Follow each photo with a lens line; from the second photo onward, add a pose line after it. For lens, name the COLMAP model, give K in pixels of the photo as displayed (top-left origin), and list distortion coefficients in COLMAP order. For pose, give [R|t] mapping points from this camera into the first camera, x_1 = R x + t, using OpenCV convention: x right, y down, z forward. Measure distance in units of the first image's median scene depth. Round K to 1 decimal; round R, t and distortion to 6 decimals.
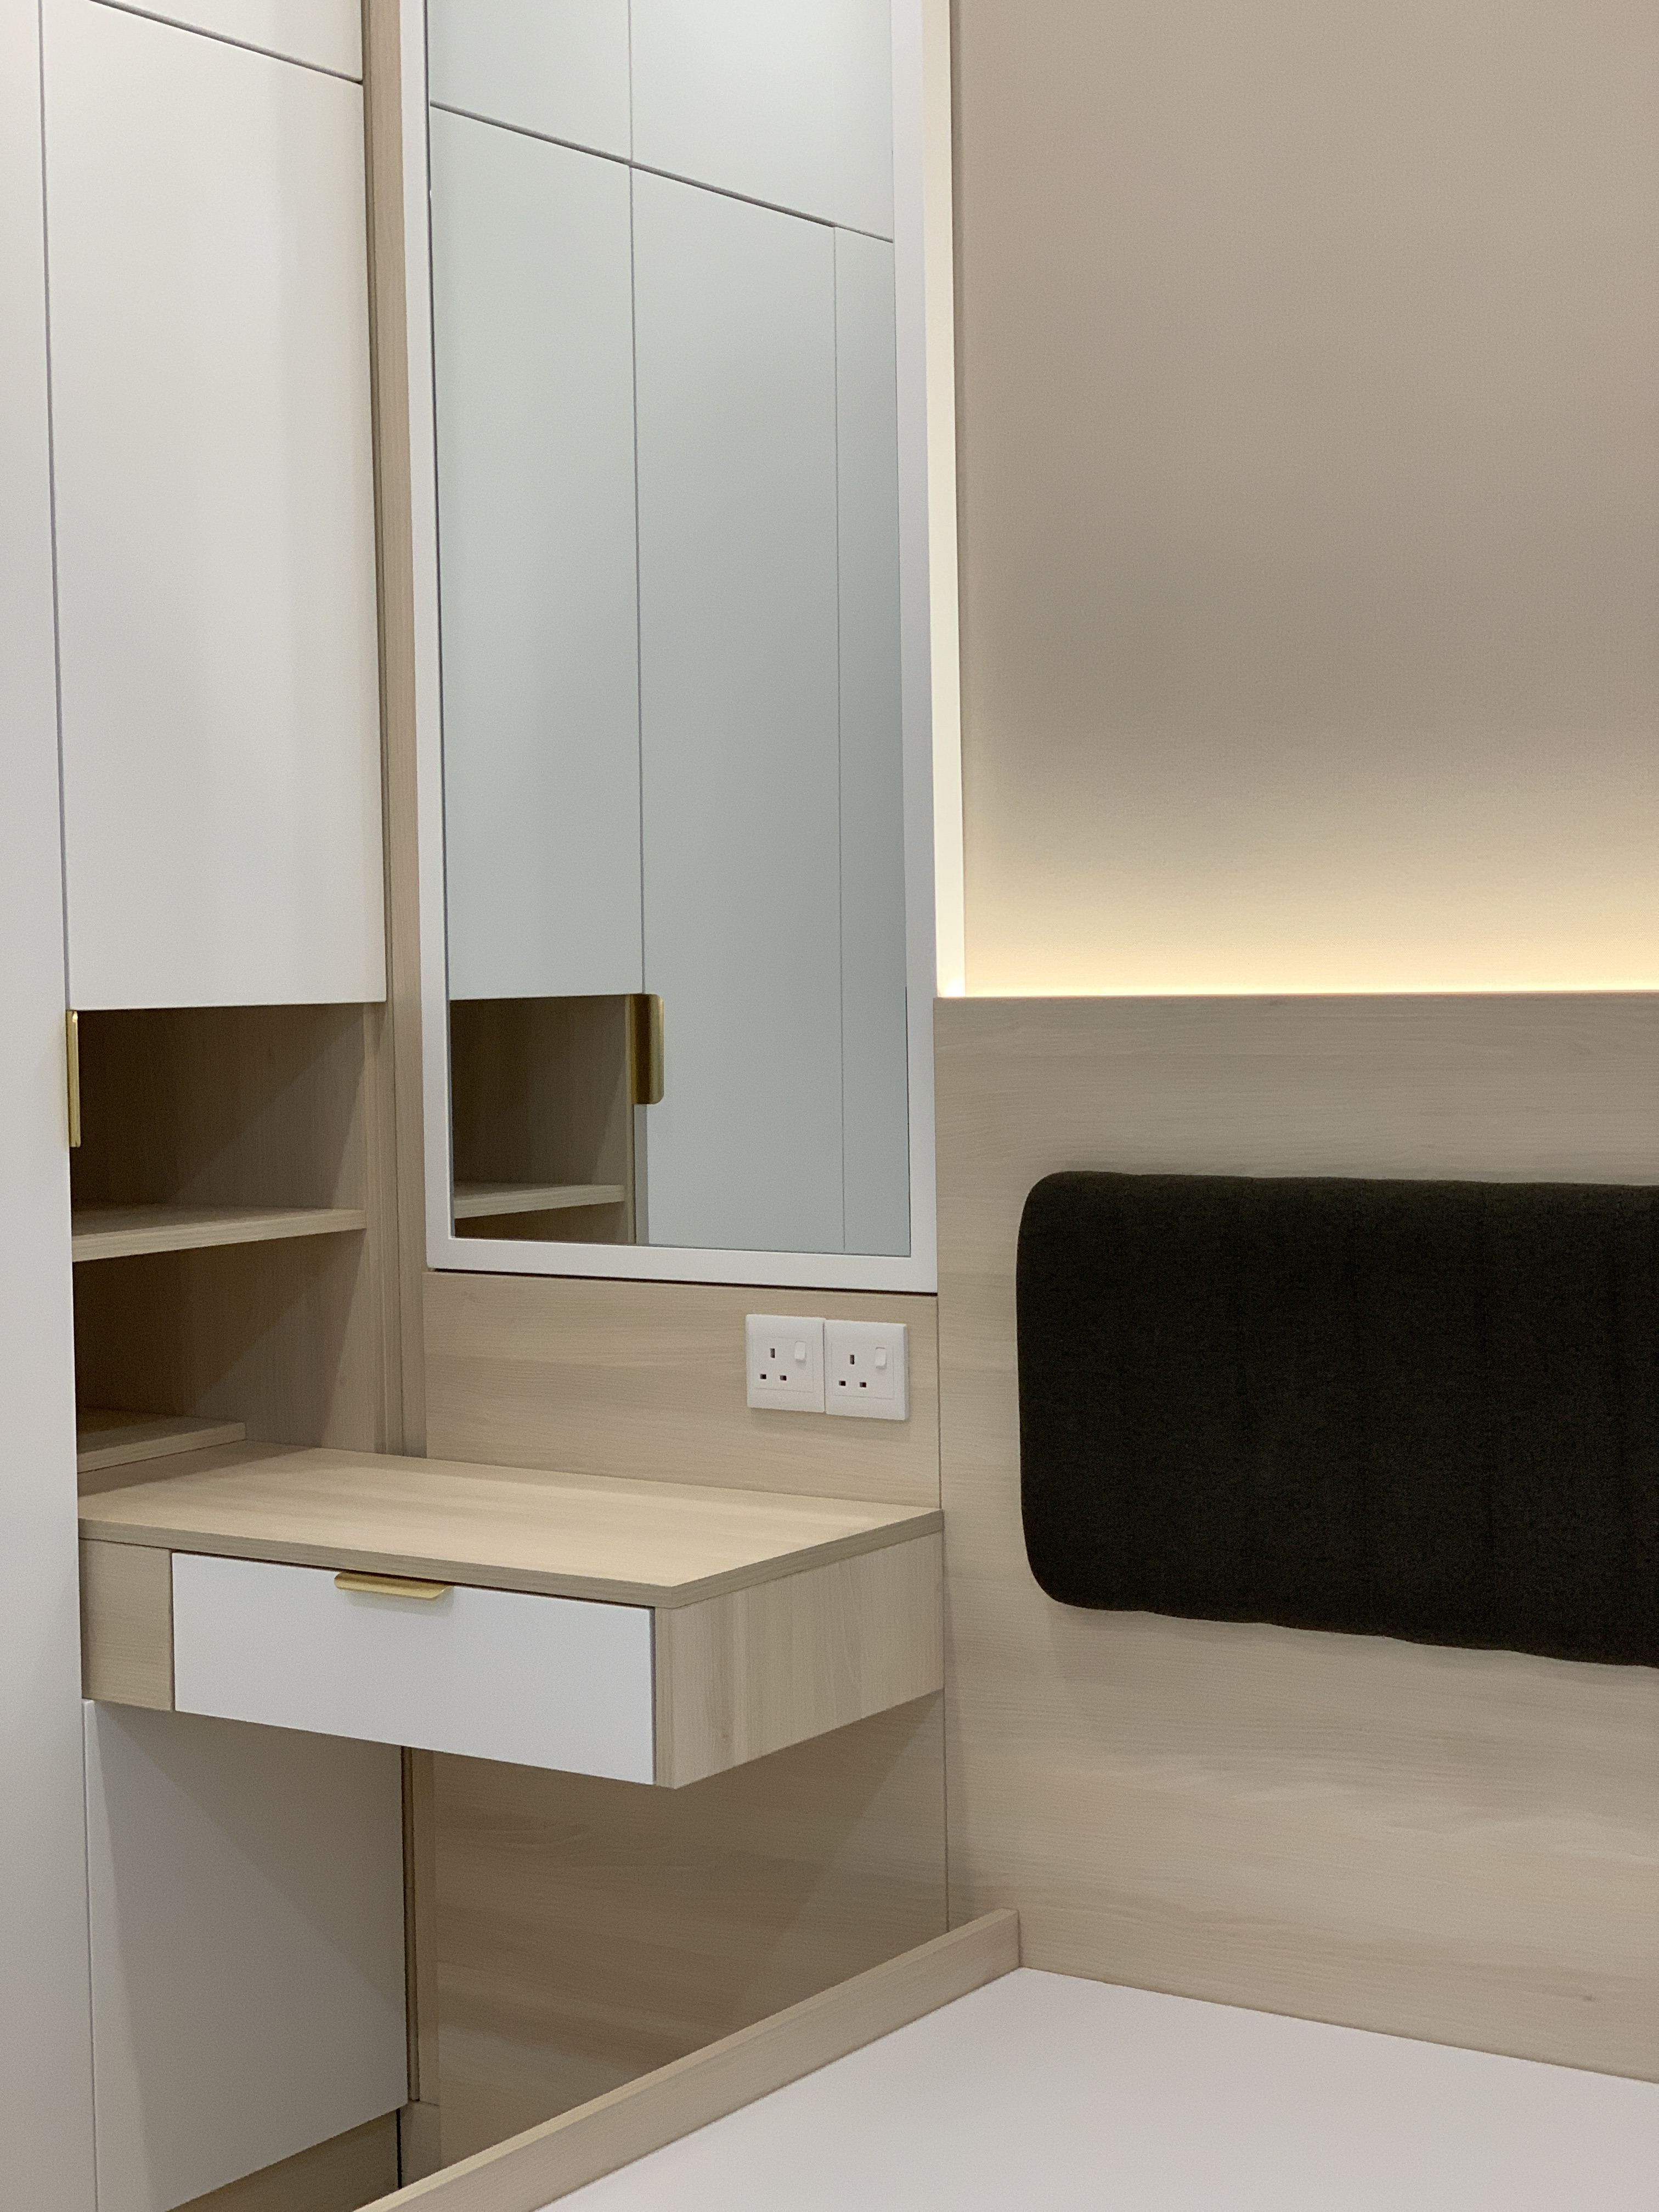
lens RADIAL K [[3339.1, 0, 829.1], [0, 3339.1, 1107.0], [0, 0, 1]] dist [0.144560, 0.000000]
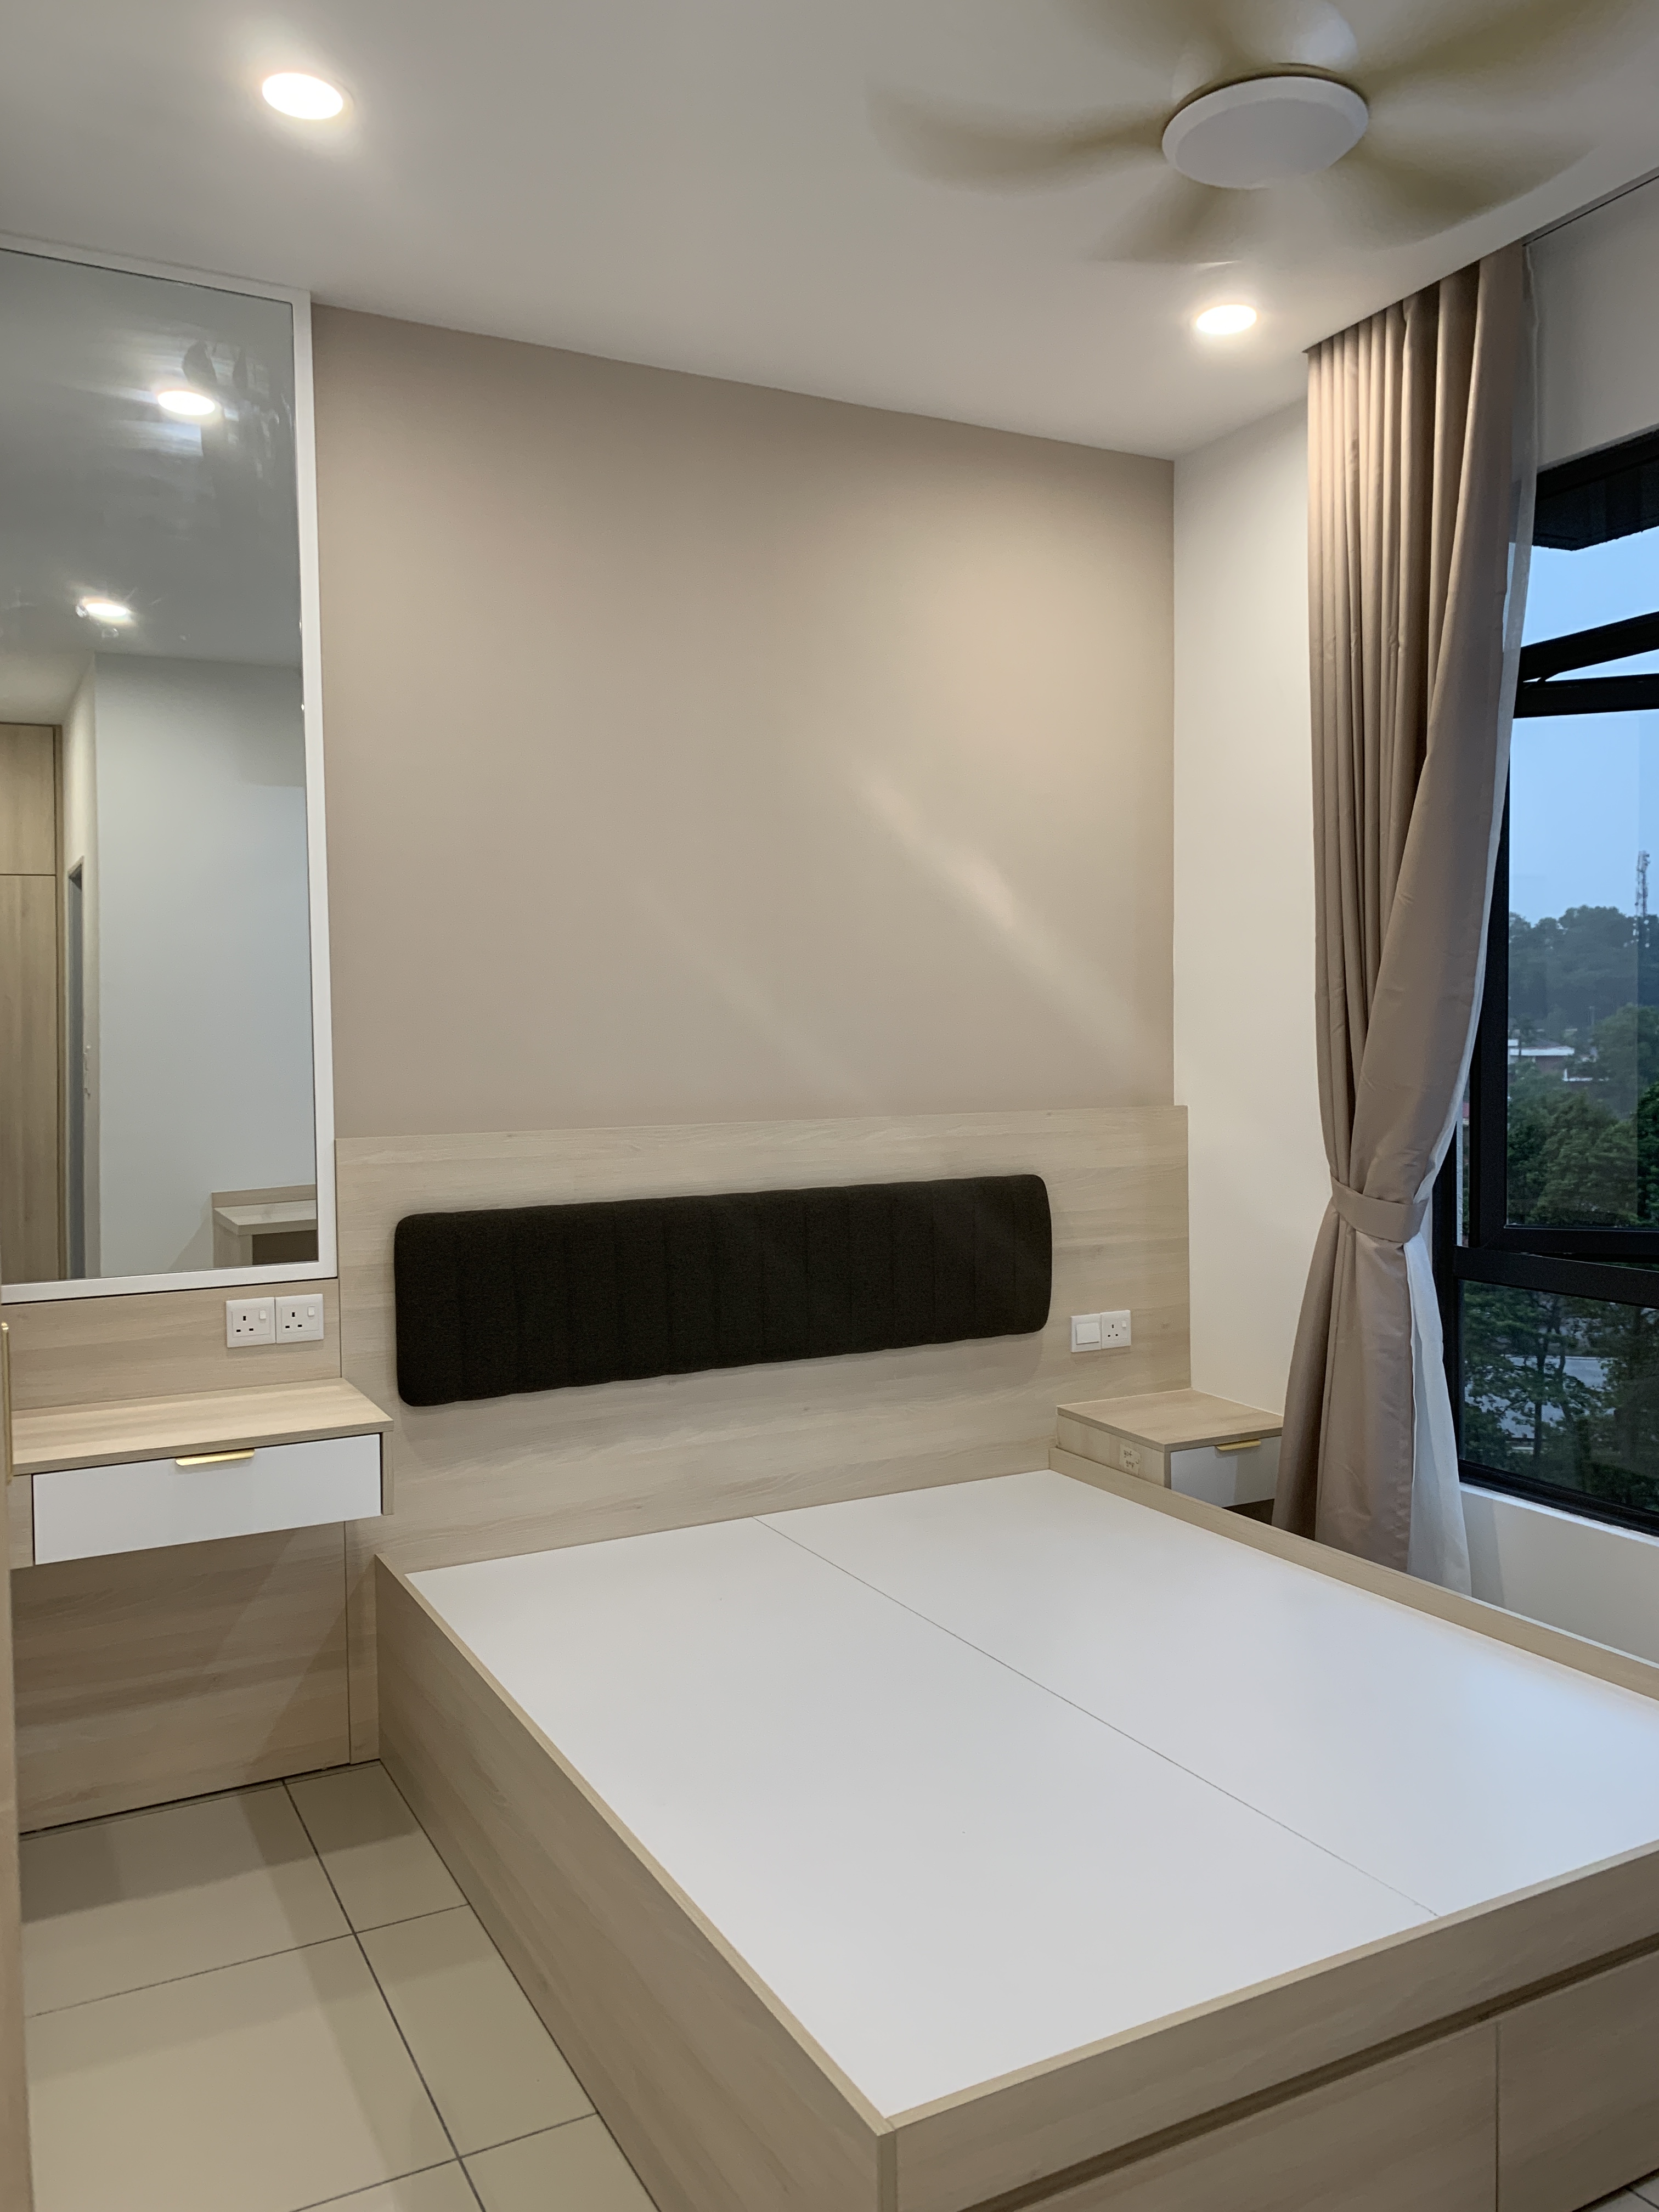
lens RADIAL K [[1674.9, 0, 832.7], [0, 1674.9, 1103.3], [0, 0, 1]] dist [0.059856, 0.001595]
pose [[0.460012, -0.019271, 0.887704, -0.770598], [0.042612, 0.999092, -0.000393, -0.040948], [-0.886890, 0.038007, 0.460415, 0.218011]]
